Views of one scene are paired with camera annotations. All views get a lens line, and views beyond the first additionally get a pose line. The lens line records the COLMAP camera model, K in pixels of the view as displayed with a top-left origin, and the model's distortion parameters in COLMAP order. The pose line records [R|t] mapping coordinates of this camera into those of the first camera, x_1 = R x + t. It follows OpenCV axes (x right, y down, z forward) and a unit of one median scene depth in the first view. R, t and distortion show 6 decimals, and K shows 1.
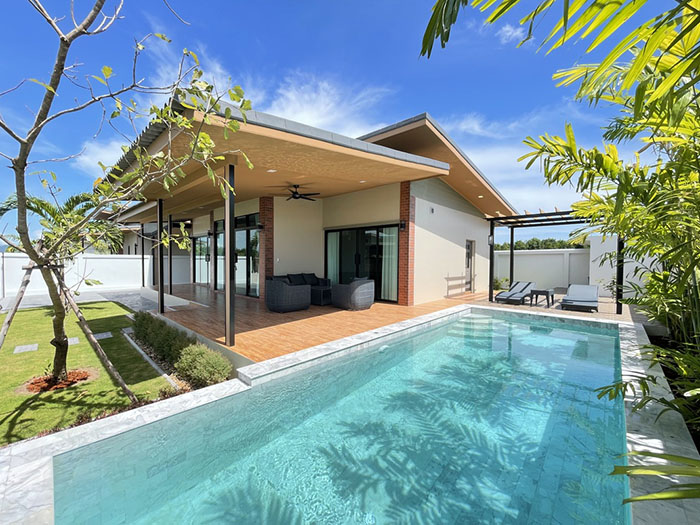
lens RADIAL K [[282.6, 0, 347.6], [0, 282.6, 264.7], [0, 0, 1]] dist [-0.003515, -0.000191]
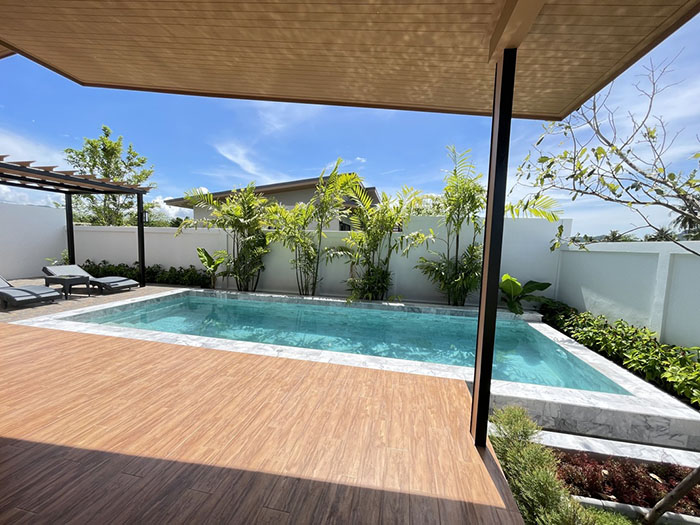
lens RADIAL K [[281.1, 0, 346.9], [0, 281.1, 265.1], [0, 0, 1]] dist [-0.002266, -0.000203]
pose [[-0.514124, -0.082390, 0.853750, -0.727496], [-0.018396, 0.996206, 0.085060, -0.054455], [-0.857519, 0.028026, -0.513689, 1.511455]]
